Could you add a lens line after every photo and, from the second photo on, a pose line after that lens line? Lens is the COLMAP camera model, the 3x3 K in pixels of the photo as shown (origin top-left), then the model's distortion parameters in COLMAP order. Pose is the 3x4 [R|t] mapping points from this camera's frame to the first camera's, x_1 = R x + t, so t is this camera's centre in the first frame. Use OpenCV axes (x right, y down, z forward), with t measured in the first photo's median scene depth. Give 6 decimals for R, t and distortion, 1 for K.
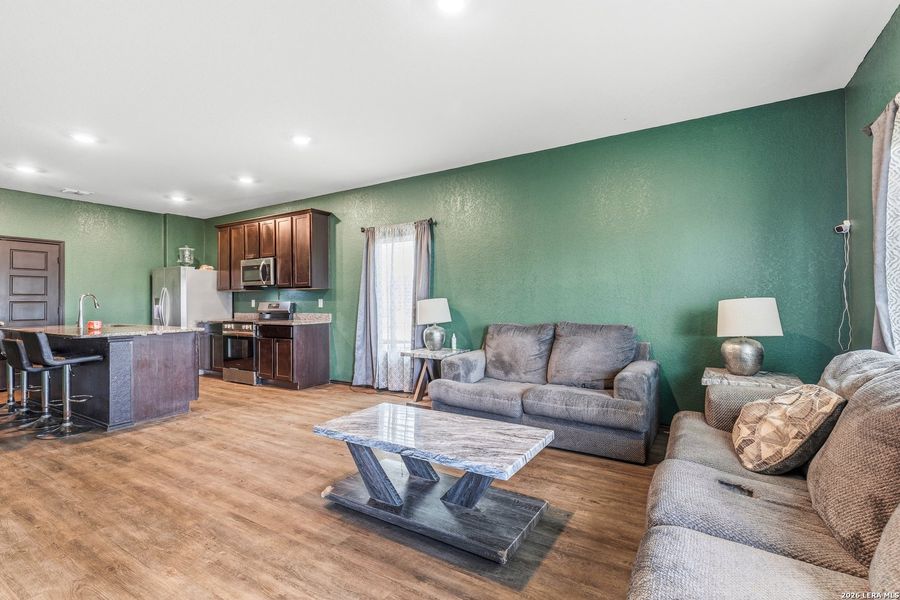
lens RADIAL K [[407.6, 0, 456.8], [0, 407.6, 297.6], [0, 0, 1]] dist [0.010364, -0.001404]
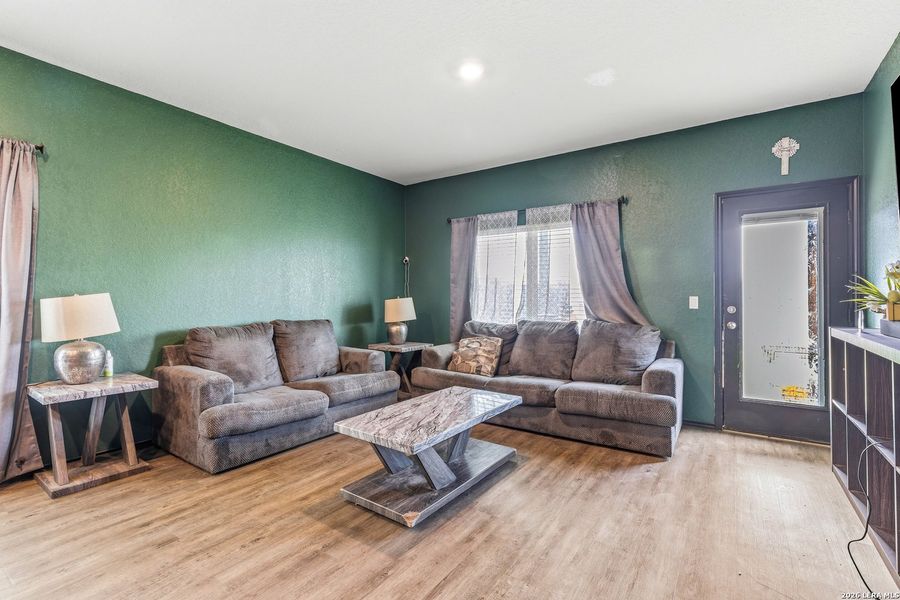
lens RADIAL K [[407.6, 0, 456.8], [0, 407.6, 297.6], [0, 0, 1]] dist [0.010364, -0.001404]
pose [[0.058872, 0.006652, 0.998243, -1.060589], [-0.011237, 0.999919, -0.006000, 0.009458], [-0.998202, -0.010865, 0.058942, 0.771095]]
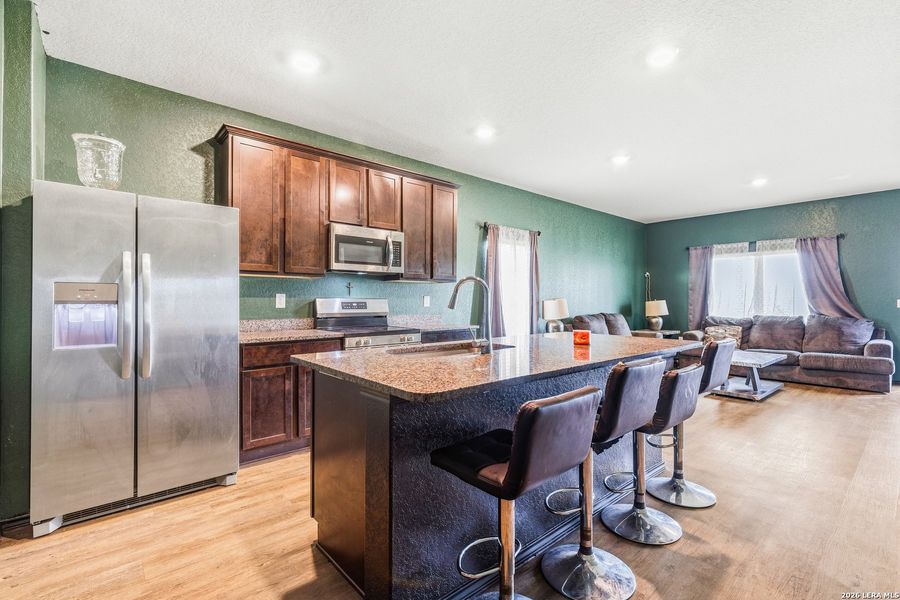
lens RADIAL K [[407.6, 0, 456.8], [0, 407.6, 297.6], [0, 0, 1]] dist [0.010364, -0.001404]
pose [[0.309773, 0.014057, 0.950707, -2.387532], [-0.013037, 0.999860, -0.010536, 0.031935], [-0.950721, -0.009131, 0.309913, 1.589030]]
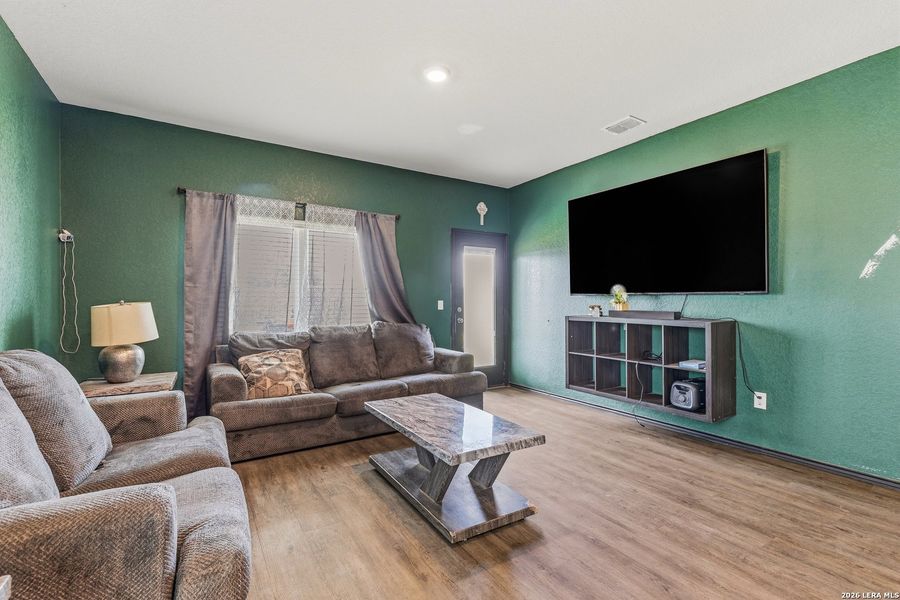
lens RADIAL K [[407.6, 0, 456.8], [0, 407.6, 297.6], [0, 0, 1]] dist [0.010364, -0.001404]
pose [[-0.893106, 0.009861, 0.449737, -0.530224], [0.001782, 0.999829, -0.018384, 0.010032], [-0.449842, -0.015617, -0.892972, 1.726665]]
